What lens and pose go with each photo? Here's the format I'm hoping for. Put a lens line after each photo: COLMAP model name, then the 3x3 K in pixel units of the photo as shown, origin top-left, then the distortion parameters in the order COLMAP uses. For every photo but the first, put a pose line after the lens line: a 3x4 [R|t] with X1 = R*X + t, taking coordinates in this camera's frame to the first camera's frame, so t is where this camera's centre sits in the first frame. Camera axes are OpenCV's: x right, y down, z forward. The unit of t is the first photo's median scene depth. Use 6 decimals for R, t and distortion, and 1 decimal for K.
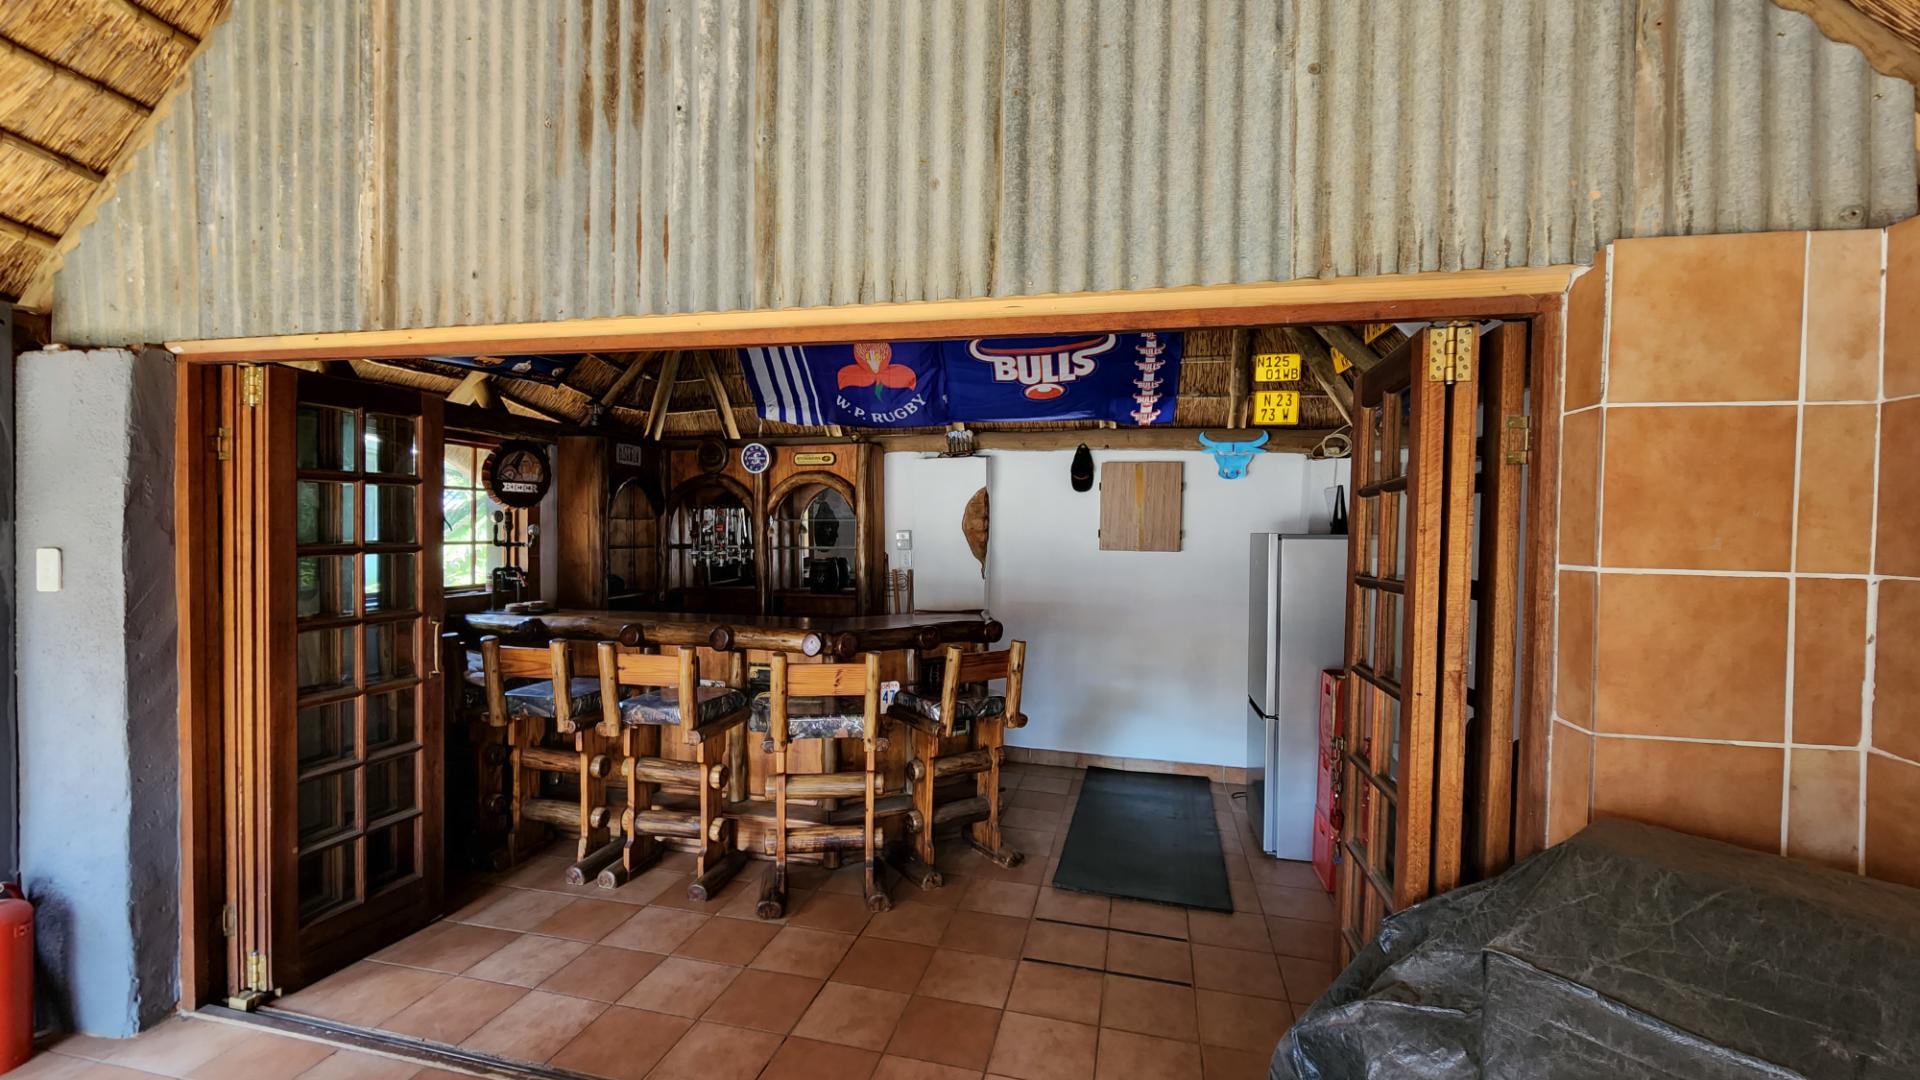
lens RADIAL K [[789.2, 0, 963.3], [0, 789.2, 542.4], [0, 0, 1]] dist [-0.000935, -0.000180]
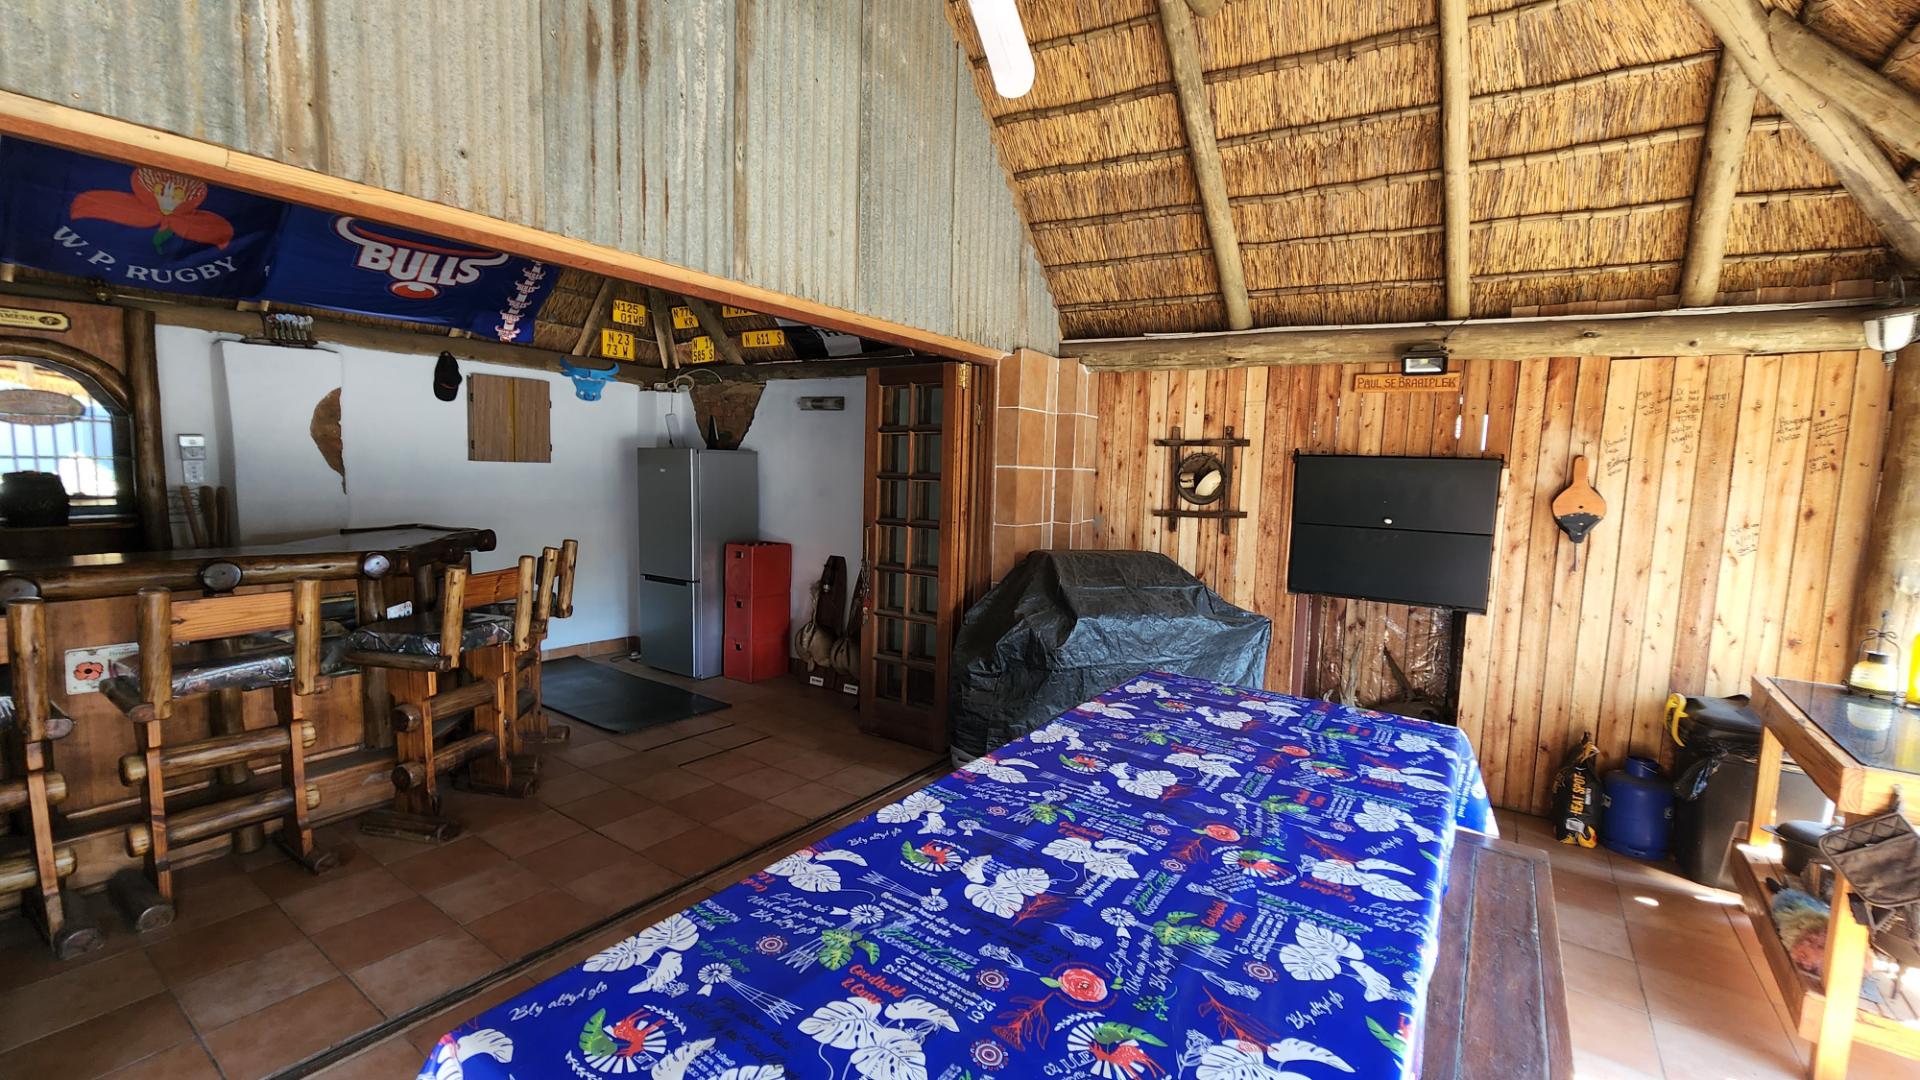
lens RADIAL K [[789.2, 0, 957.8], [0, 789.2, 541.4], [0, 0, 1]] dist [-0.000935, -0.000180]
pose [[0.367221, -0.091277, 0.925644, -0.566685], [-0.008406, 0.994807, 0.101431, 0.004585], [-0.930096, -0.045028, 0.364546, 0.049937]]
